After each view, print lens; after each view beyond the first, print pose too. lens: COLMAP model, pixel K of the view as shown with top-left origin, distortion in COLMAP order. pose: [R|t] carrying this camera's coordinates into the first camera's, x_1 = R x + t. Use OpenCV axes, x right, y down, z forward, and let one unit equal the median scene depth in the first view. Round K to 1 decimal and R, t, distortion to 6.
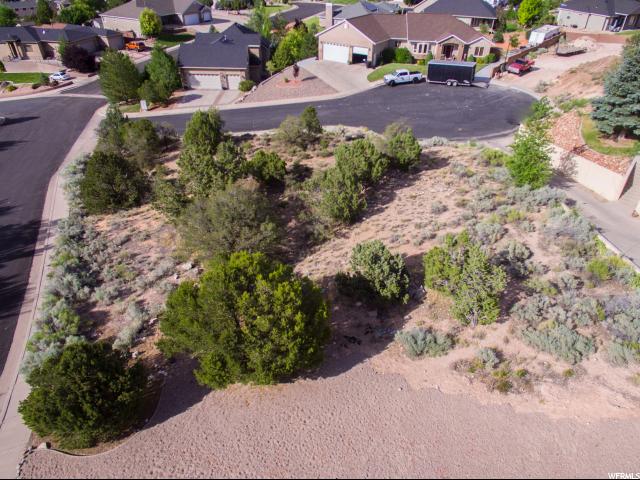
lens RADIAL K [[401.8, 0, 320.0], [0, 401.8, 240.0], [0, 0, 1]] dist [0.061832, -0.053222]
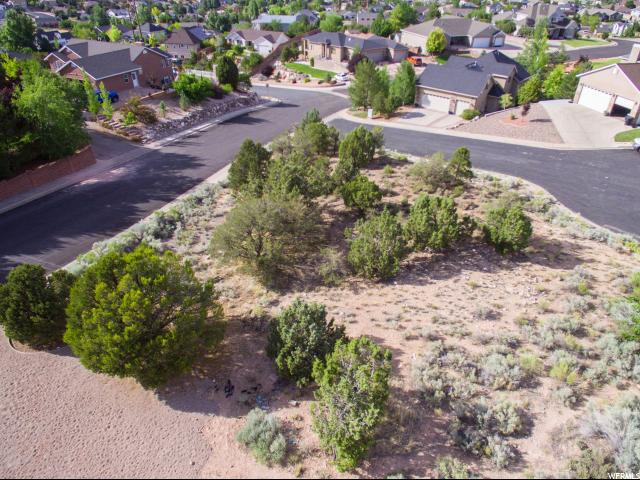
lens RADIAL K [[399.5, 0, 320.0], [0, 399.5, 240.0], [0, 0, 1]] dist [0.056817, -0.068631]
pose [[0.771237, 0.365407, -0.521221, 0.142387], [-0.383623, 0.920232, 0.077501, -0.050904], [0.507963, 0.140181, 0.849896, 0.068898]]
